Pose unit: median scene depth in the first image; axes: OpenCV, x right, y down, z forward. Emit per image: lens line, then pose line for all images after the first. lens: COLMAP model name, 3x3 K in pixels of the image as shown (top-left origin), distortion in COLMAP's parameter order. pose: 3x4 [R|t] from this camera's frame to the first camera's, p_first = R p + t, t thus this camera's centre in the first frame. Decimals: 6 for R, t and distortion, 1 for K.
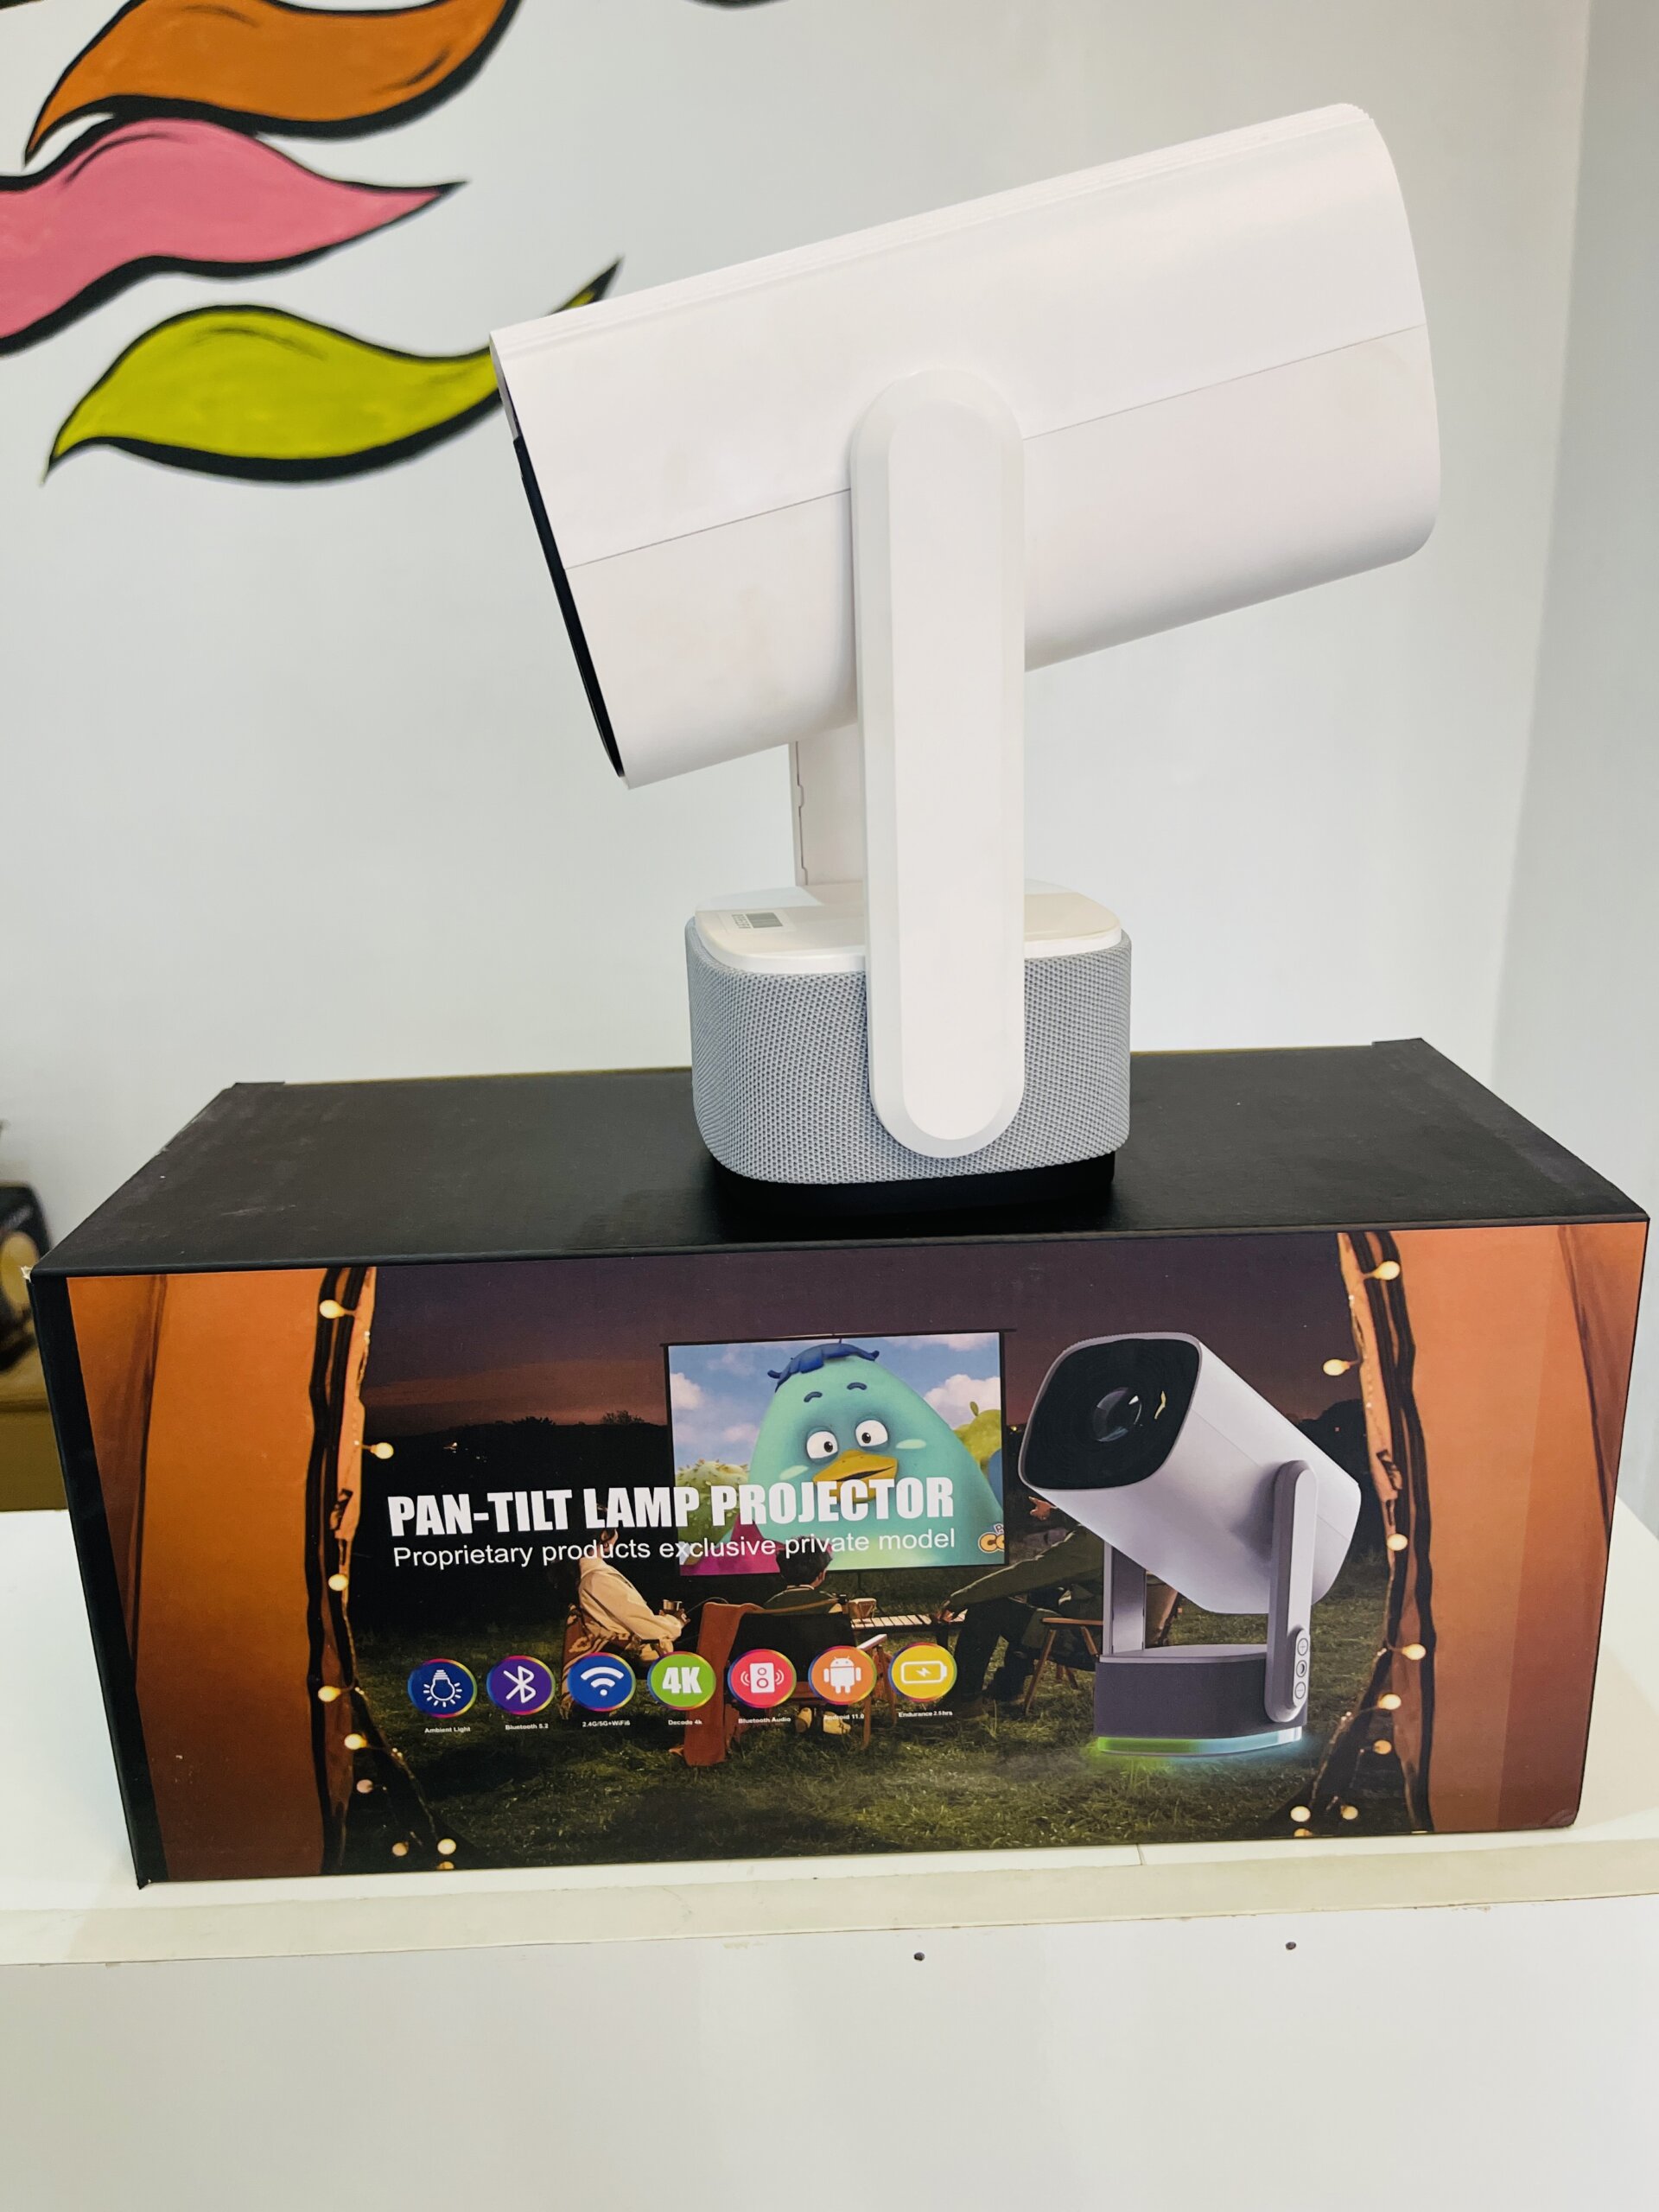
lens RADIAL K [[1614.3, 0, 836.3], [0, 1614.3, 1116.9], [0, 0, 1]] dist [-0.012269, -0.010468]
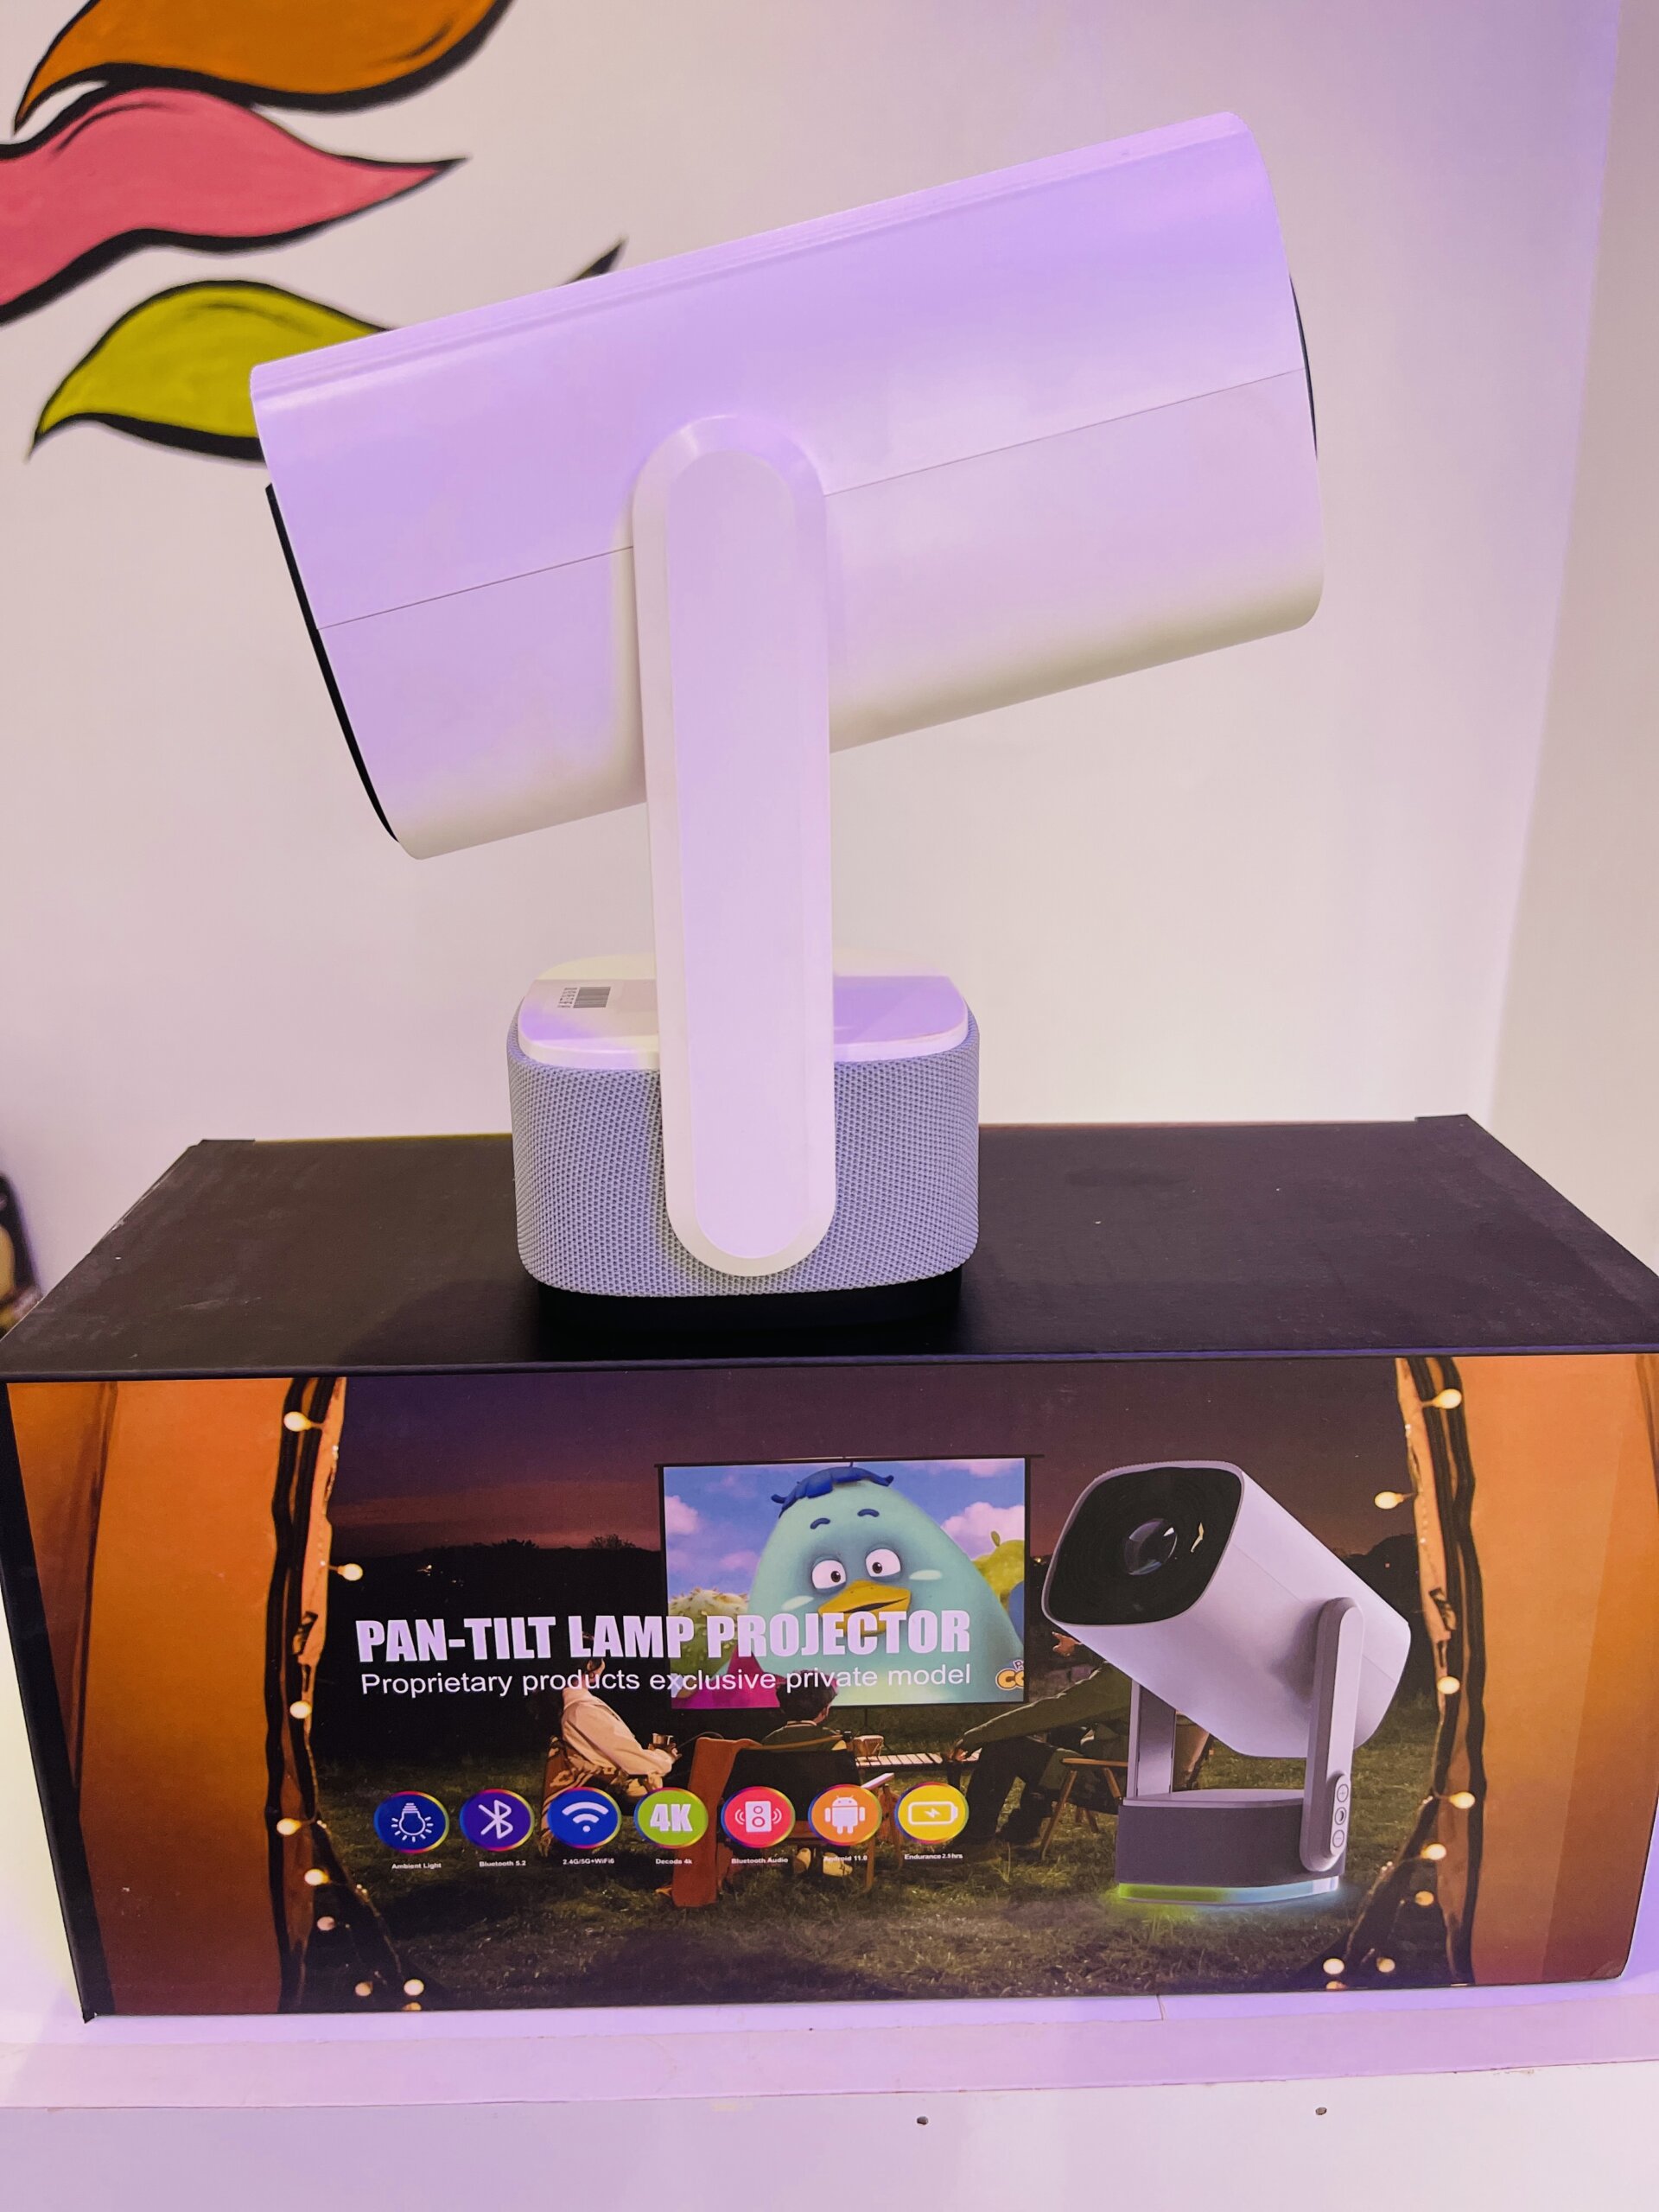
lens RADIAL K [[1614.3, 0, 827.5], [0, 1614.3, 1104.8], [0, 0, 1]] dist [-0.012269, -0.010468]
pose [[0.999823, 0.018371, 0.004019, -0.017406], [-0.018391, 0.999818, 0.005043, -0.065705], [-0.003926, -0.005116, 0.999979, 0.078628]]
